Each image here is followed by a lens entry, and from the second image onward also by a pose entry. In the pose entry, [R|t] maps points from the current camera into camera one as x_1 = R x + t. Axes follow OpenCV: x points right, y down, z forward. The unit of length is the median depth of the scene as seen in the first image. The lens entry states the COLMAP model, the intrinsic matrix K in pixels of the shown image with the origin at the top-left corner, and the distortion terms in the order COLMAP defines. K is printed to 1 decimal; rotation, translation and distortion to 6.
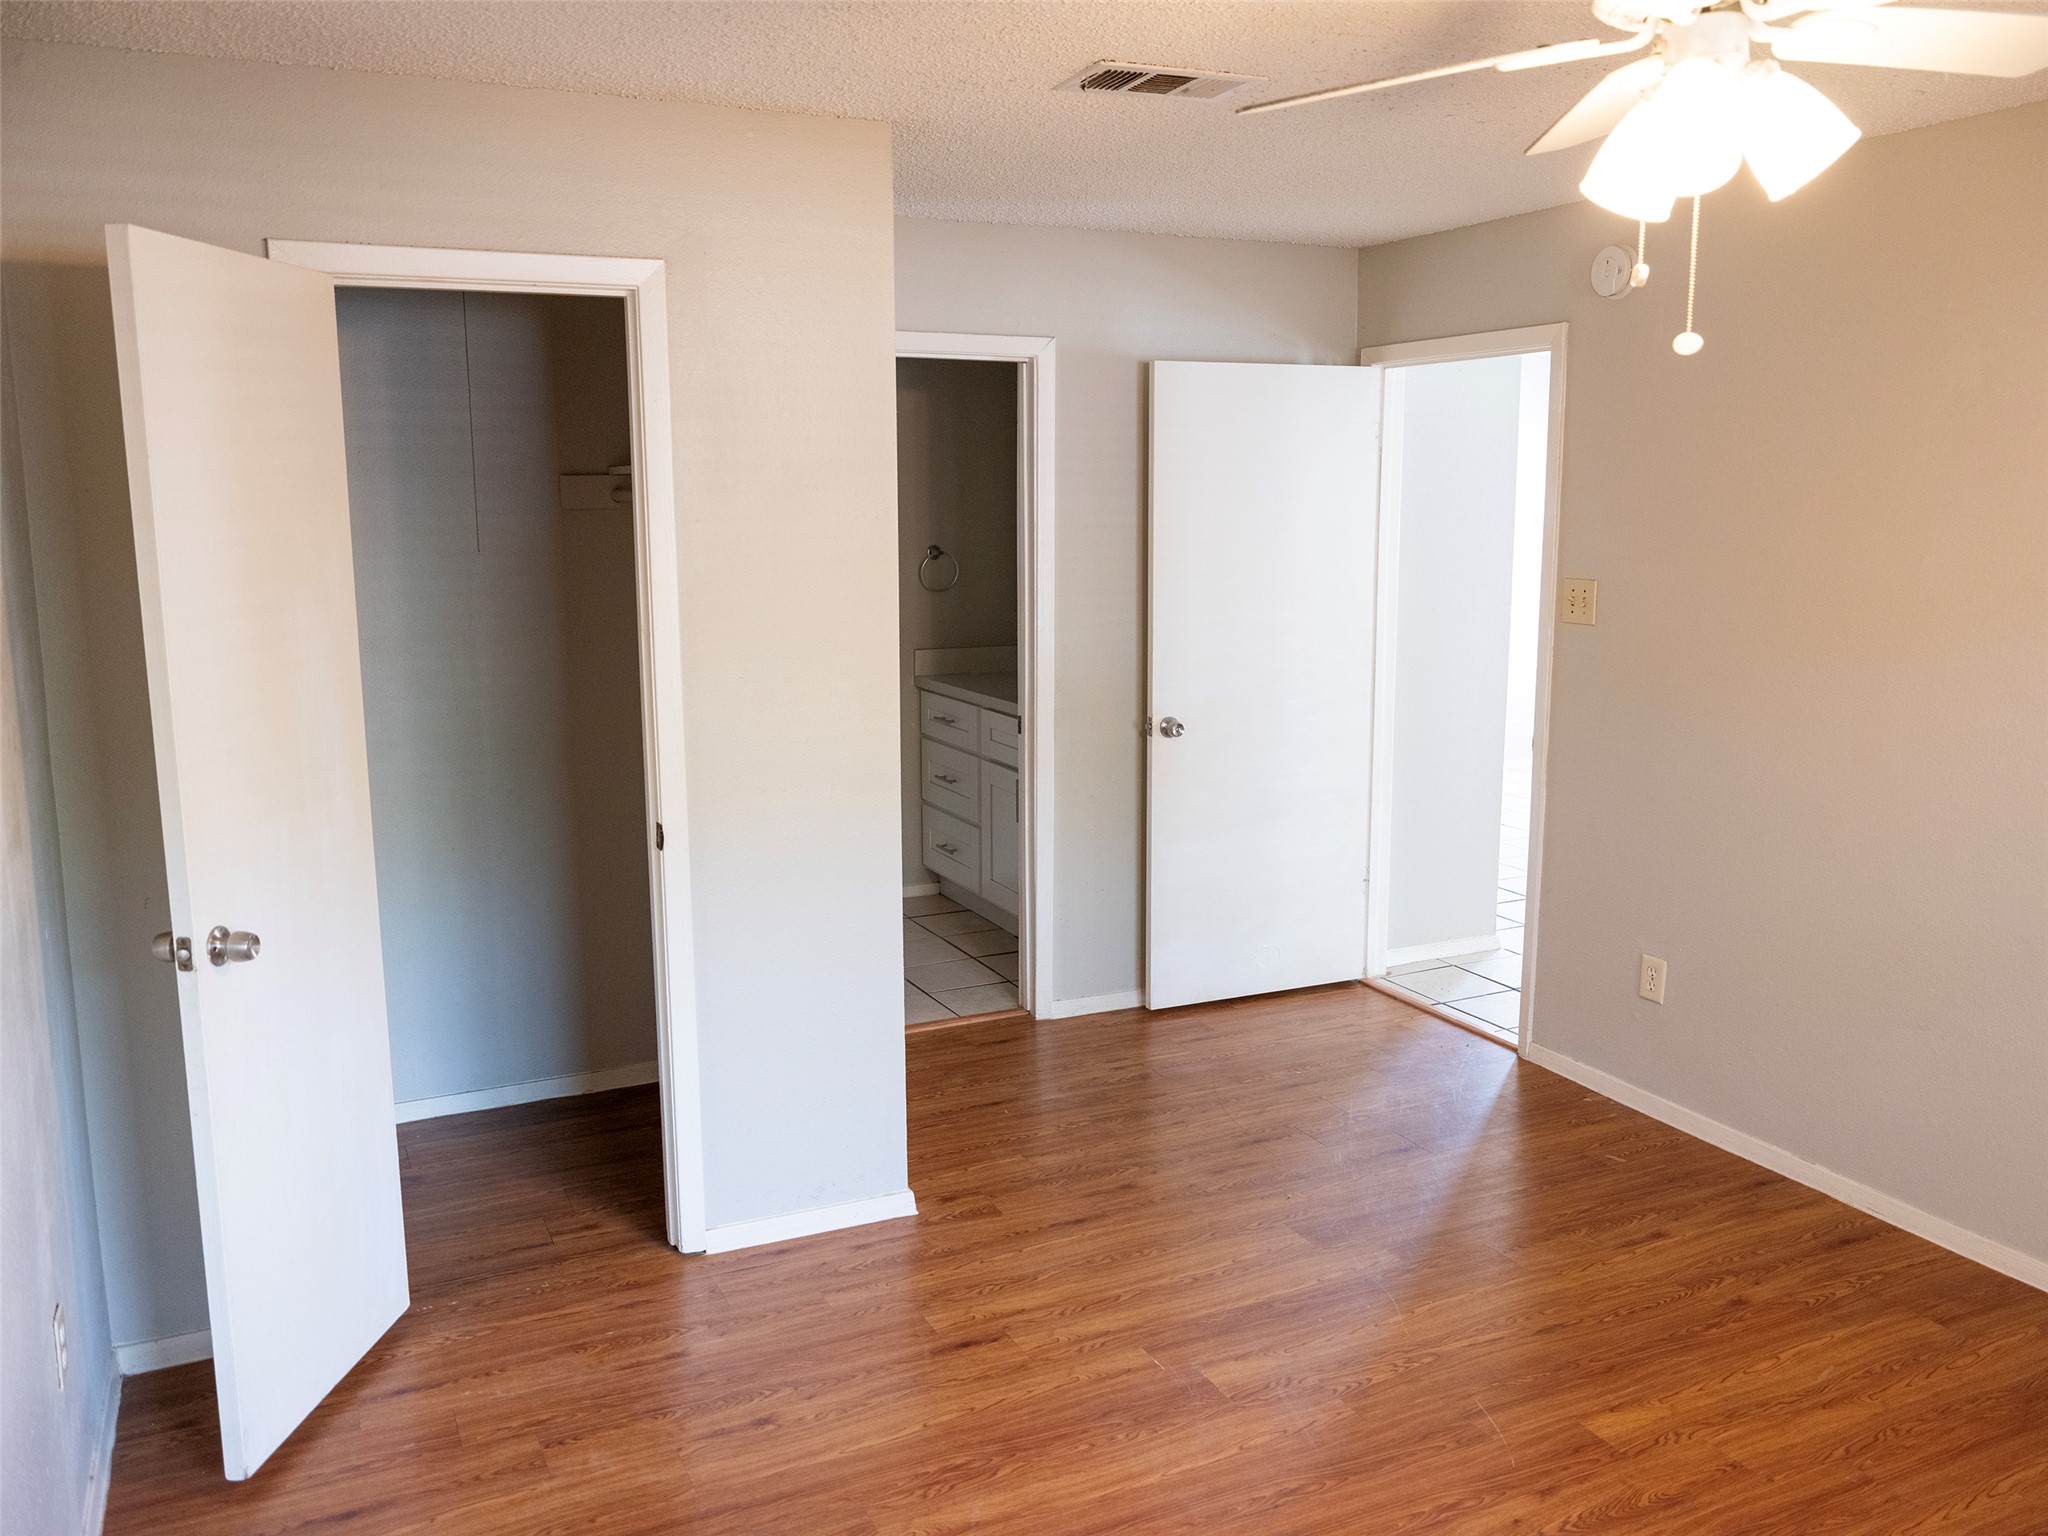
lens RADIAL K [[1648.7, 0, 1038.0], [0, 1648.7, 773.1], [0, 0, 1]] dist [-0.018162, 0.039344]
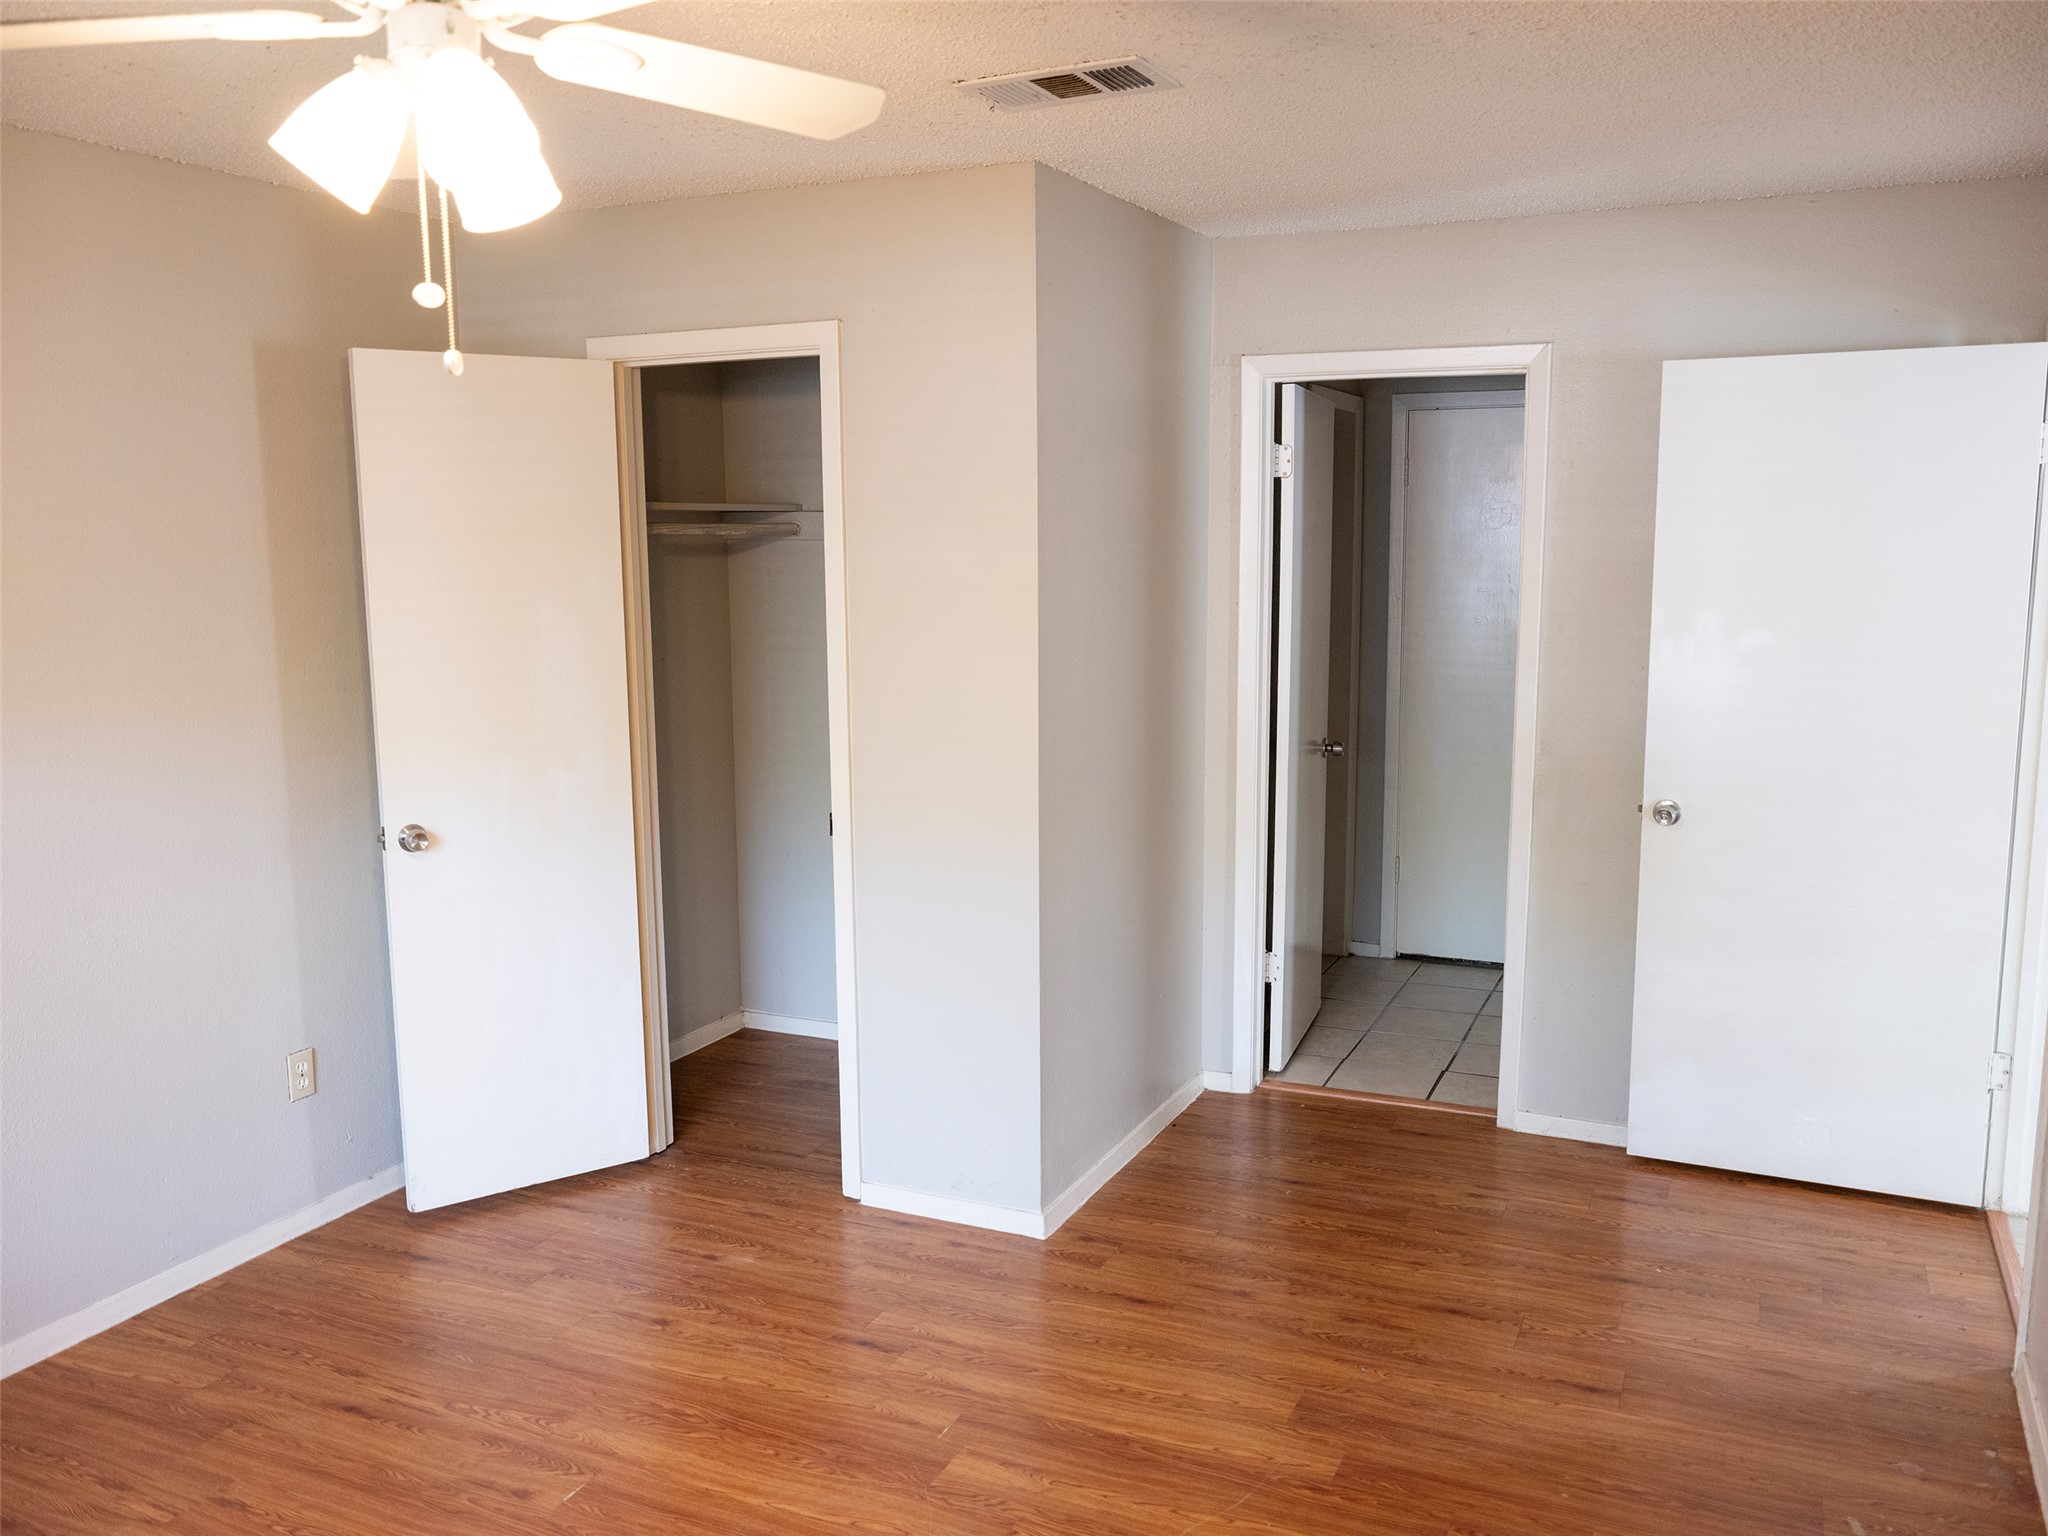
lens RADIAL K [[1648.7, 0, 1037.8], [0, 1648.7, 760.1], [0, 0, 1]] dist [-0.018162, 0.039344]
pose [[0.645461, 0.104586, -0.756599, 0.656760], [-0.126504, 0.991538, 0.029141, -0.050356], [0.753244, 0.076903, 0.653230, 0.324955]]
